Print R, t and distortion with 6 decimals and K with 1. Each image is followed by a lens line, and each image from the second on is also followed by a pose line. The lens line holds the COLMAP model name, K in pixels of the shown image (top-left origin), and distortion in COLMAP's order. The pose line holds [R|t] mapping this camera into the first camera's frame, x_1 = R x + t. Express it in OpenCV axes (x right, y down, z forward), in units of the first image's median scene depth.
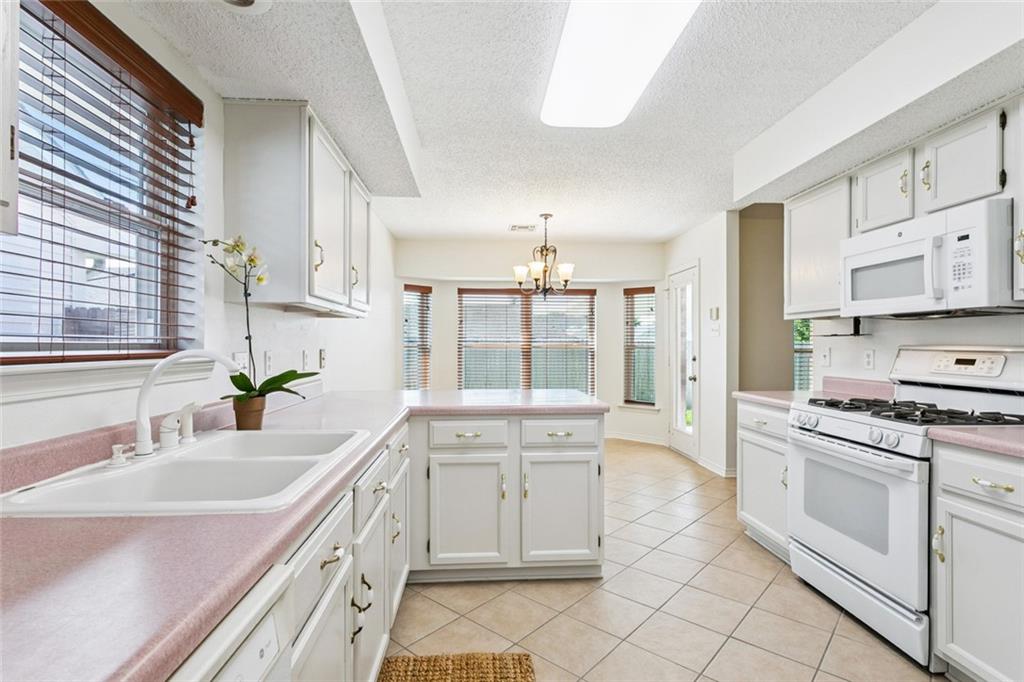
lens RADIAL K [[493.4, 0, 514.3], [0, 493.4, 342.8], [0, 0, 1]] dist [0.006917, 0.000095]
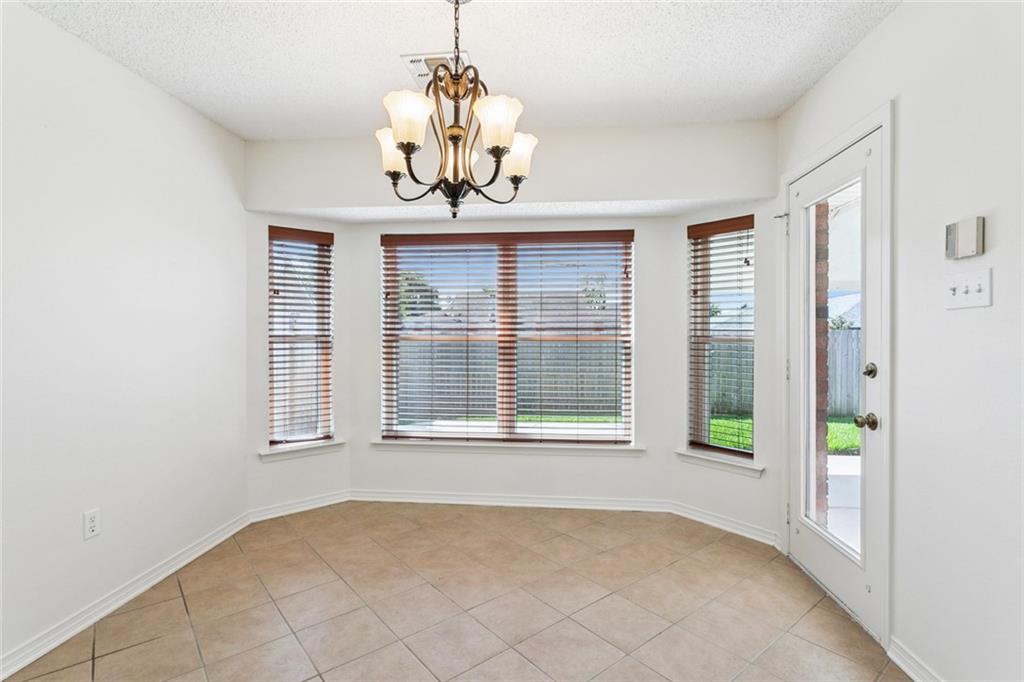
lens RADIAL K [[493.4, 0, 506.2], [0, 493.4, 340.4], [0, 0, 1]] dist [0.006917, 0.000095]
pose [[0.988203, -0.002081, -0.153138, 0.114641], [0.004411, 0.999880, 0.014876, 0.001451], [0.153089, -0.015376, 0.988093, 0.467022]]
